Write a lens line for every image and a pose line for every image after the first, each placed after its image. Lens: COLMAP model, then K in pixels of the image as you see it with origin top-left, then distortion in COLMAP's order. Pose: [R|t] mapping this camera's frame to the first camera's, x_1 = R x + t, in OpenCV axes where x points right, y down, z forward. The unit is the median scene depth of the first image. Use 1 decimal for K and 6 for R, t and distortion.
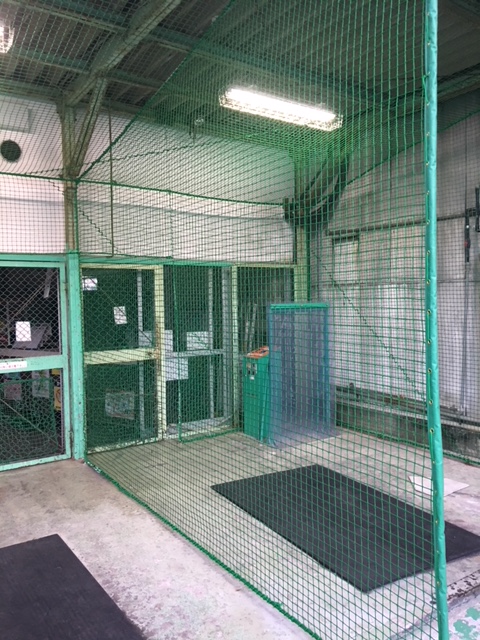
lens RADIAL K [[528.3, 0, 239.6], [0, 528.3, 322.8], [0, 0, 1]] dist [0.013968, -0.042810]
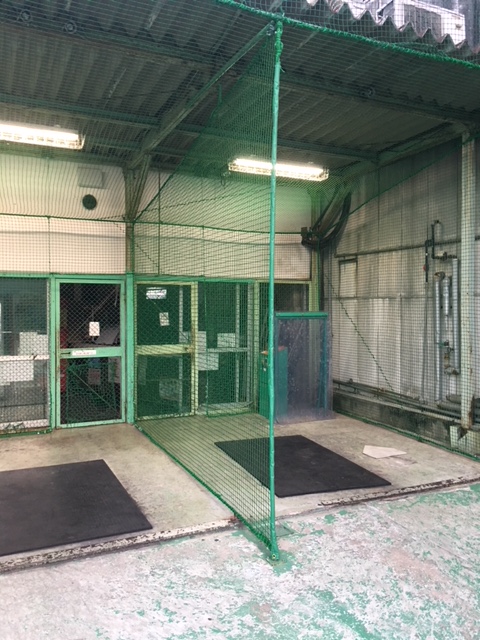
lens RADIAL K [[528.3, 0, 242.2], [0, 528.3, 316.5], [0, 0, 1]] dist [0.013968, -0.042810]
pose [[0.985659, 0.018201, -0.167765, 0.204757], [-0.023072, 0.999366, -0.027131, 0.011736], [0.167165, 0.030613, 0.985454, -0.308681]]
